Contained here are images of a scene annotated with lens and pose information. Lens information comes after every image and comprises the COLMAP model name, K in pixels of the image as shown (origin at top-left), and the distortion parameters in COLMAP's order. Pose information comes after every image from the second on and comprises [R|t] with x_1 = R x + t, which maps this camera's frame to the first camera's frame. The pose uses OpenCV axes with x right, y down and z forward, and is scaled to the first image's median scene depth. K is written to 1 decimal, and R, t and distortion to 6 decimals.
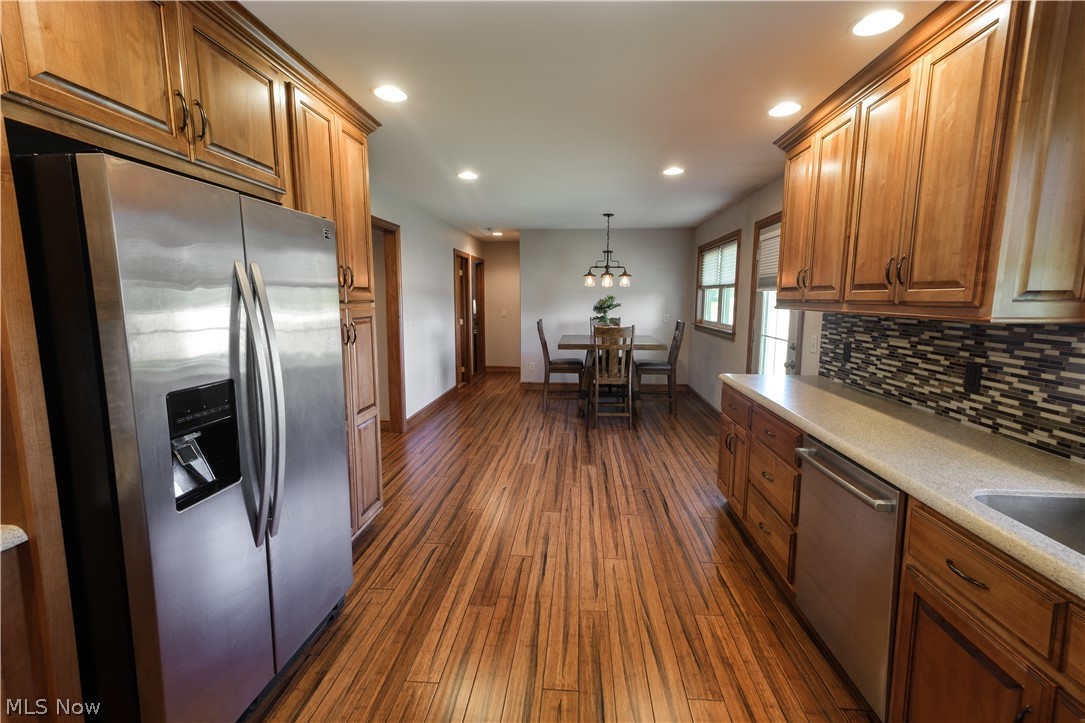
lens RADIAL K [[469.3, 0, 550.6], [0, 469.3, 354.8], [0, 0, 1]] dist [0.024374, -0.001611]
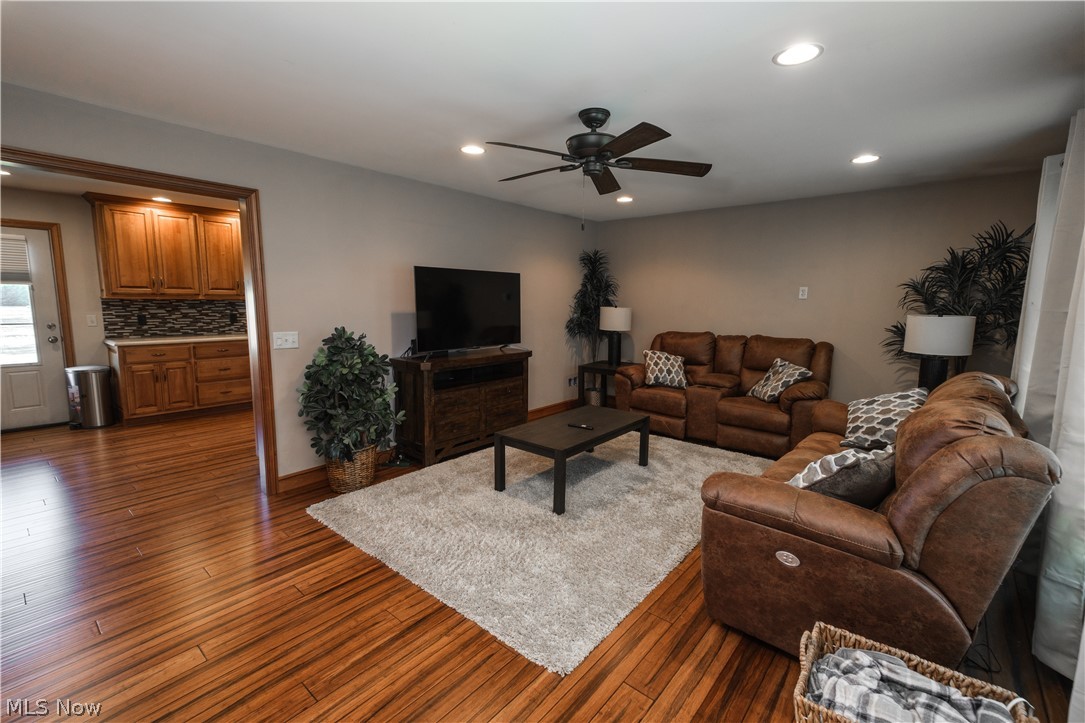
lens RADIAL K [[469.3, 0, 550.6], [0, 469.3, 354.8], [0, 0, 1]] dist [0.024374, -0.001611]
pose [[-0.811380, -0.082283, 0.578699, -2.252313], [0.059323, 0.973338, 0.221570, -0.243439], [-0.581501, 0.214108, -0.784866, 1.928318]]
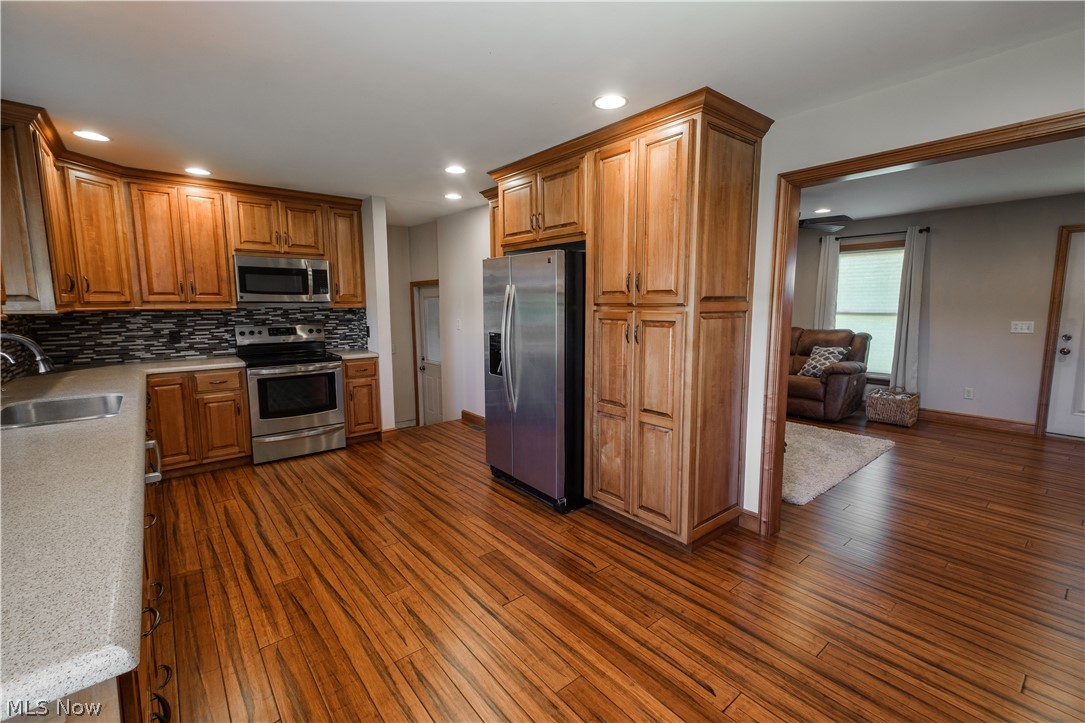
lens RADIAL K [[469.3, 0, 550.6], [0, 469.3, 354.8], [0, 0, 1]] dist [0.024374, -0.001611]
pose [[-0.720210, 0.079174, -0.689223, 0.502349], [-0.085506, 0.975762, 0.201440, -0.211529], [0.688466, 0.204012, -0.695984, 1.747883]]
